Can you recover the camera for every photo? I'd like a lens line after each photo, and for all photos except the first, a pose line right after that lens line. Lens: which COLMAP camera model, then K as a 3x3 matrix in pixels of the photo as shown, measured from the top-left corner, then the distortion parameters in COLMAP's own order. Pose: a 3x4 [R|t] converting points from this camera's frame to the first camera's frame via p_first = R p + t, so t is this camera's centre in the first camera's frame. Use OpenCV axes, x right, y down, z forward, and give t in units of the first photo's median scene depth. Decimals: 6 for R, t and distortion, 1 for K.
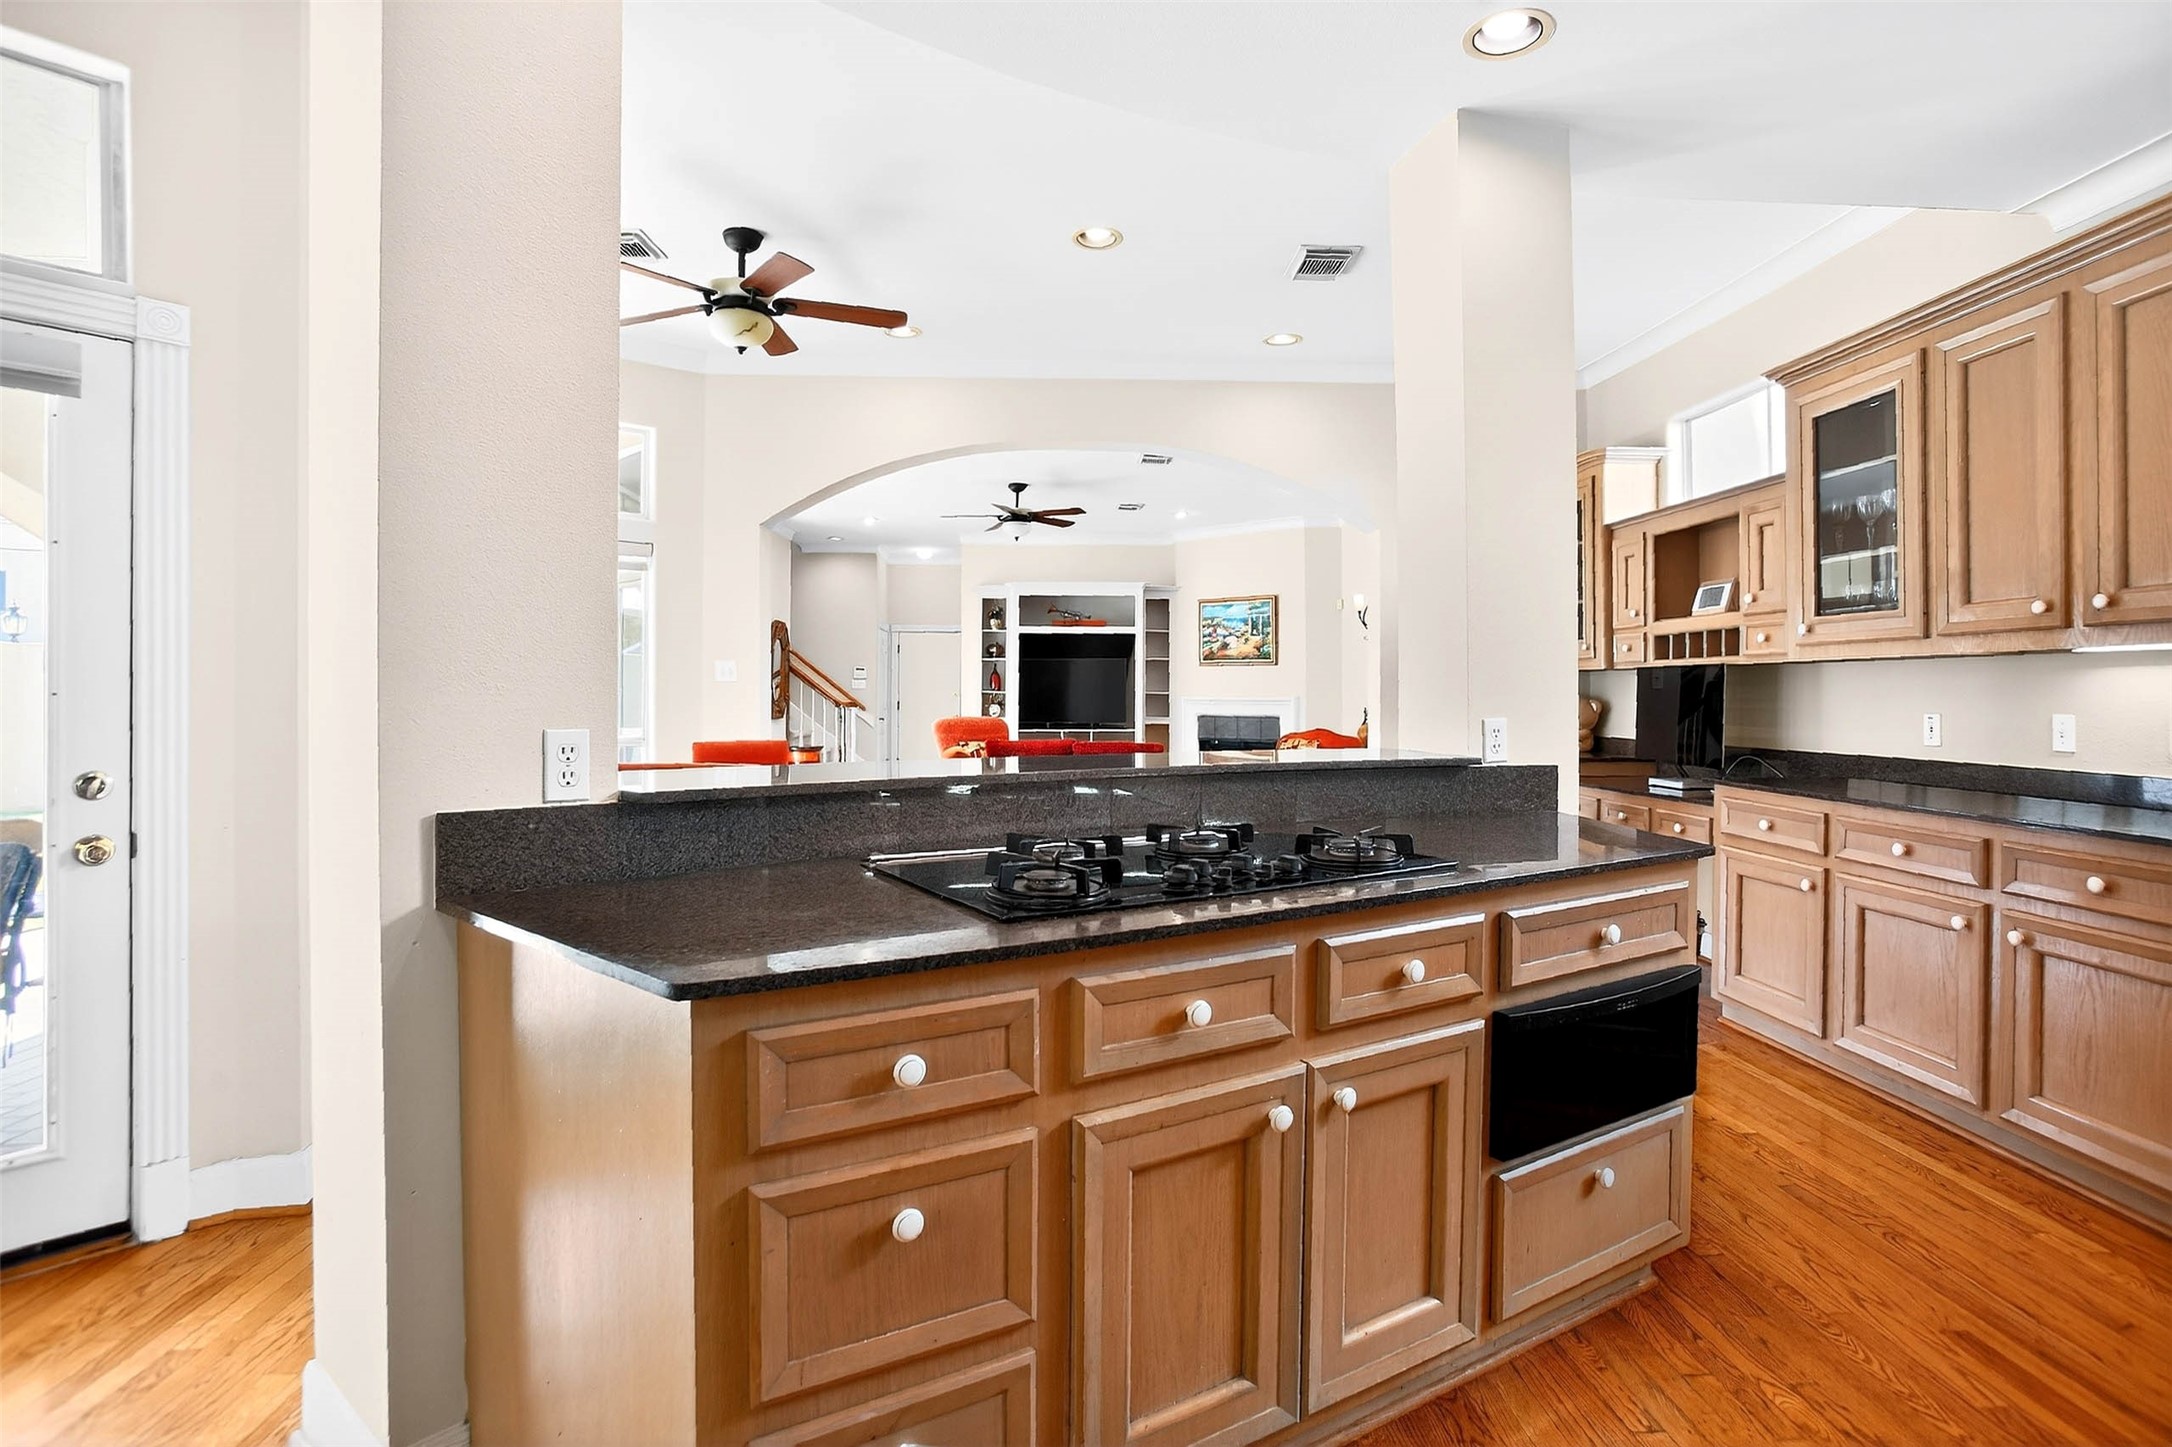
lens RADIAL K [[1117.8, 0, 1090.7], [0, 1117.8, 687.4], [0, 0, 1]] dist [-0.000443, -0.000086]
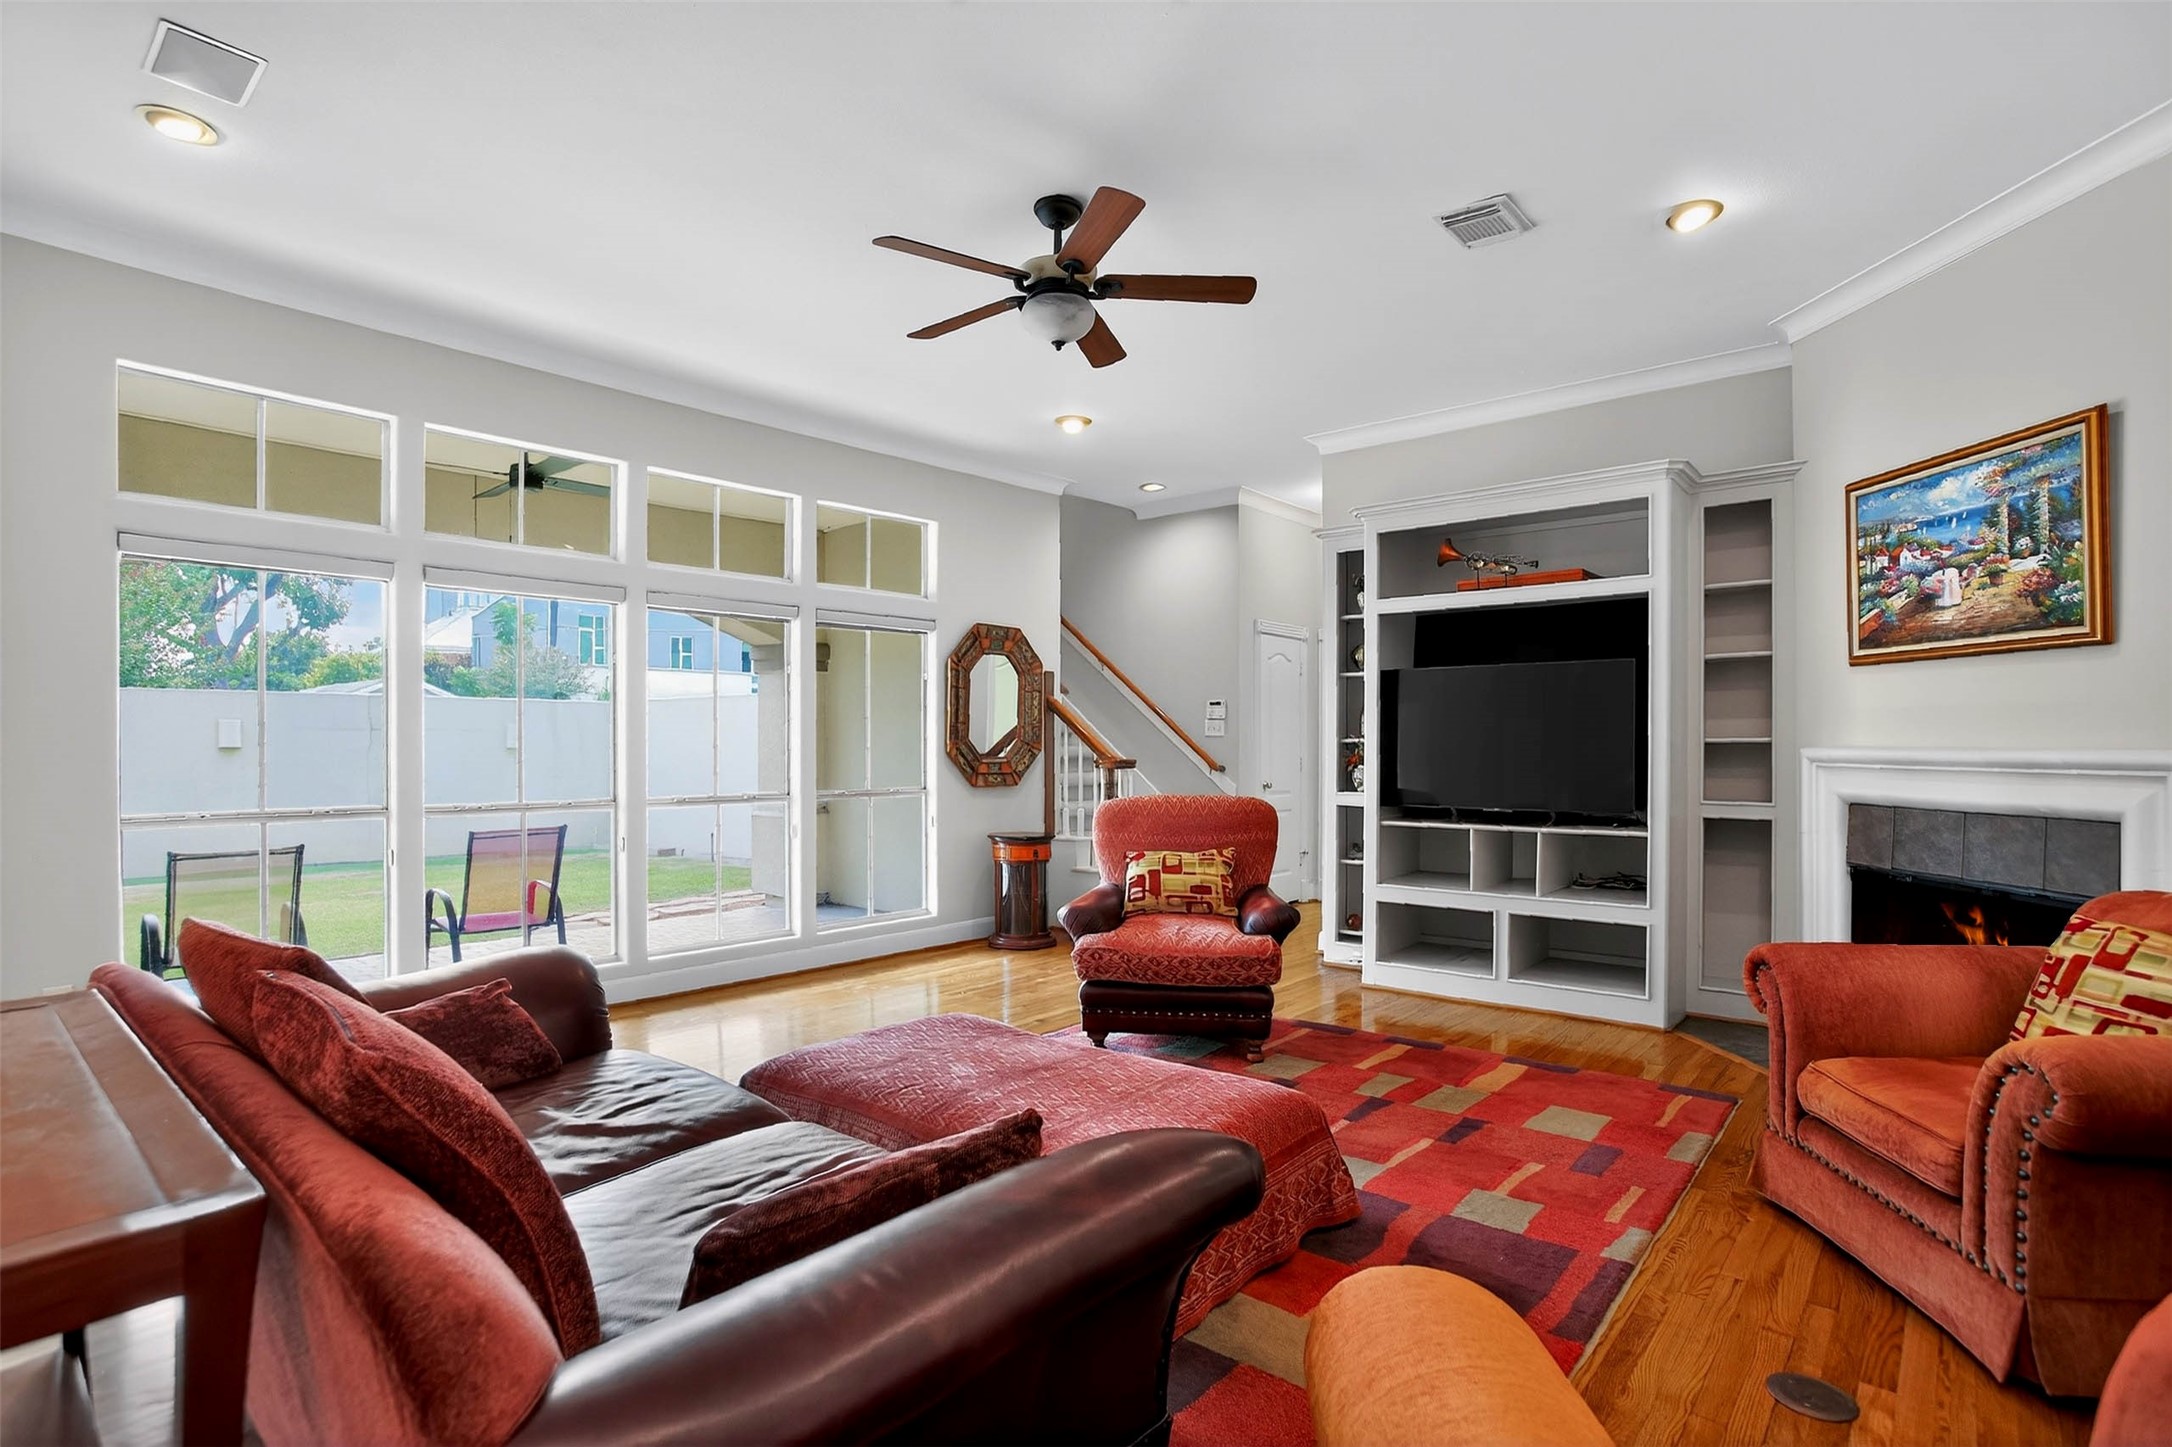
lens RADIAL K [[1065.5, 0, 1086.7], [0, 1065.5, 738.0], [0, 0, 1]] dist [-0.068227, 0.030498]
pose [[0.732779, -0.006901, -0.680432, 0.145002], [0.007210, 0.999971, -0.002378, 0.003535], [0.680429, -0.003163, 0.732808, 0.588970]]
